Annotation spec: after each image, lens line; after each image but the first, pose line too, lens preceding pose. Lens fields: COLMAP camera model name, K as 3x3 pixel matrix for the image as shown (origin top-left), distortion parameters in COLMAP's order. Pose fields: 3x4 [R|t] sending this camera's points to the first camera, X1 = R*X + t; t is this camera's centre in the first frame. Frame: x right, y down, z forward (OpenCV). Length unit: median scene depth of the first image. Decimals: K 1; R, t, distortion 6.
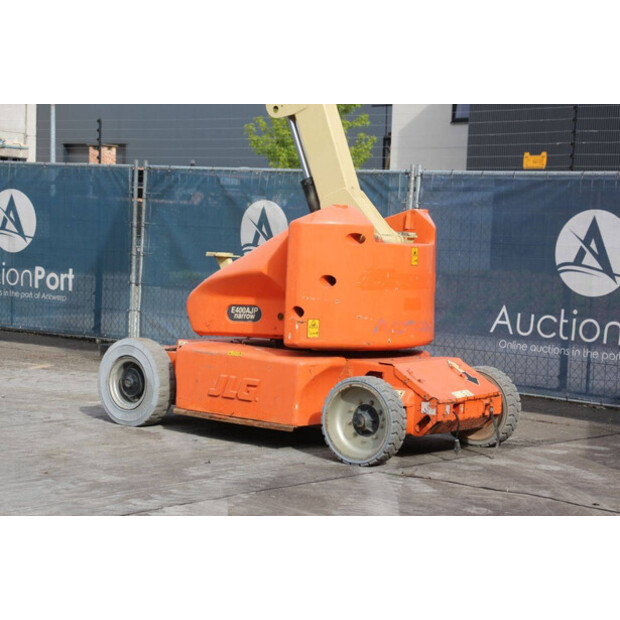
lens RADIAL K [[1460.3, 0, 316.2], [0, 1460.3, 313.7], [0, 0, 1]] dist [0.392375, 0.574681]
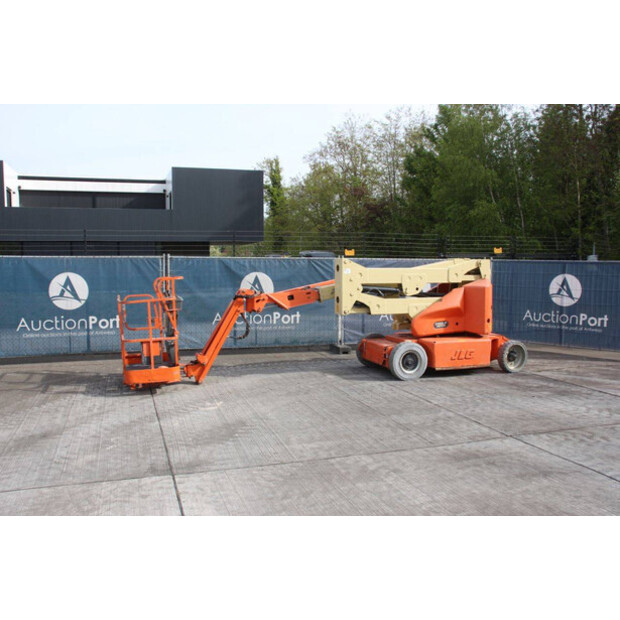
lens RADIAL K [[587.0, 0, 317.5], [0, 587.0, 309.0], [0, 0, 1]] dist [-0.133100, 0.183992]
pose [[0.520762, -0.106338, 0.847053, -0.983924], [0.071909, 0.994150, 0.080595, -0.120086], [-0.850668, 0.018940, 0.525362, 0.668292]]
